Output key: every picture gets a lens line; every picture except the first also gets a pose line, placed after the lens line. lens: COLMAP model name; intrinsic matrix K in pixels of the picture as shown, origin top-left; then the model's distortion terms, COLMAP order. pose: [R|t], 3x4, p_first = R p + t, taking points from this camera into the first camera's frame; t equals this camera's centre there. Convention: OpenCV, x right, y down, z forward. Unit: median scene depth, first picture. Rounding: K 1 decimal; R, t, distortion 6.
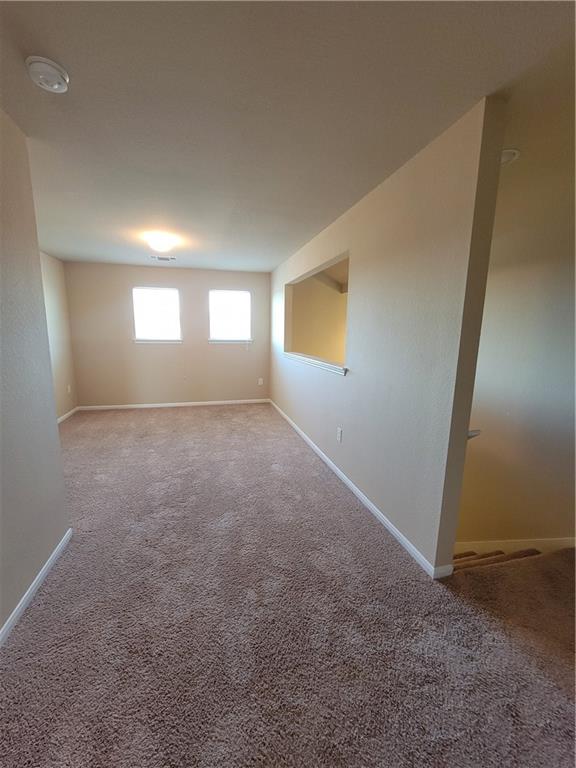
lens RADIAL K [[320.1, 0, 288.0], [0, 320.1, 384.0], [0, 0, 1]] dist [-0.002320, -0.000350]
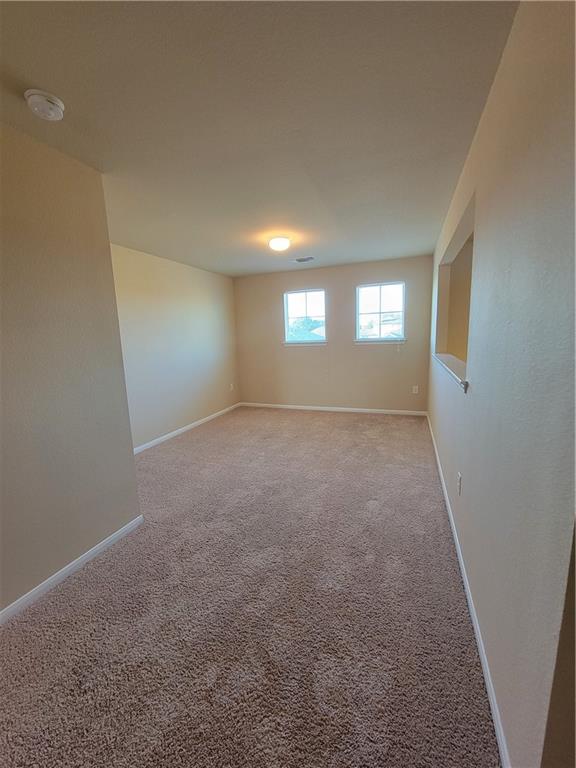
lens RADIAL K [[320.1, 0, 288.0], [0, 320.1, 384.0], [0, 0, 1]] dist [-0.002320, -0.000350]
pose [[0.801130, 0.048656, -0.596510, 0.195822], [-0.049090, 0.998674, 0.015530, -0.025624], [0.596474, 0.016842, 0.802455, 0.207465]]
